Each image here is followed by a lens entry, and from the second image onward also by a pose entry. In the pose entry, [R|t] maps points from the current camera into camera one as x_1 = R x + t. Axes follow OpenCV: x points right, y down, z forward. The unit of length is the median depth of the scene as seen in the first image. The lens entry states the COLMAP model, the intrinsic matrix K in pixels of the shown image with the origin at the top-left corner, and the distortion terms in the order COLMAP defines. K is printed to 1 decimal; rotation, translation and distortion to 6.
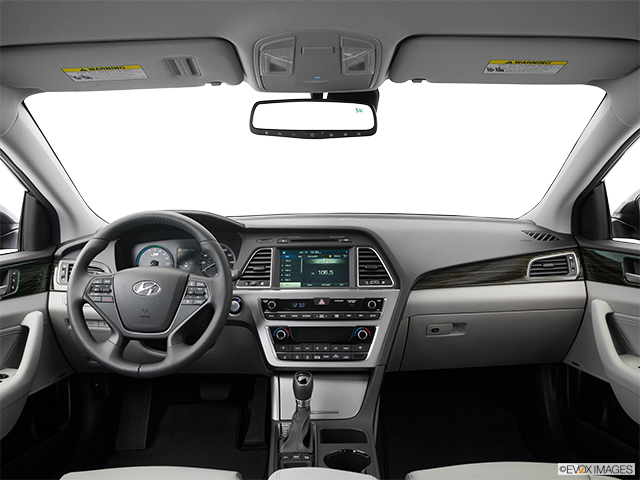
lens RADIAL K [[474.1, 0, 323.3], [0, 474.1, 239.2], [0, 0, 1]] dist [-0.108368, 0.036998]
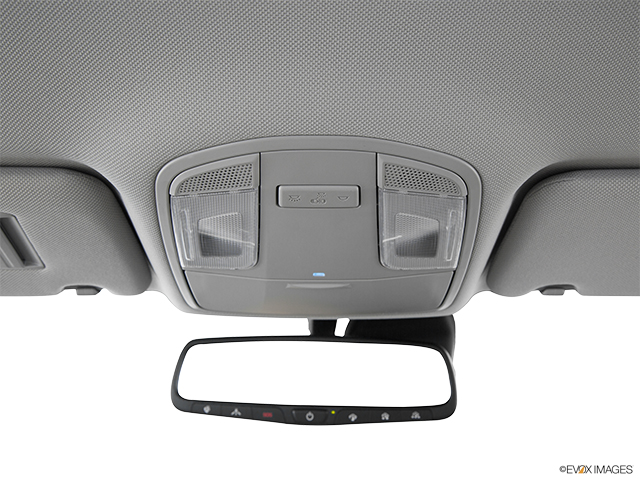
lens RADIAL K [[624.6, 0, 322.1], [0, 624.6, 238.7], [0, 0, 1]] dist [-0.022601, 0.000000]
pose [[0.999388, 0.006681, -0.034327, 0.007509], [-0.021893, 0.884967, -0.465139, -0.112938], [0.027271, 0.465606, 0.884572, 0.474124]]
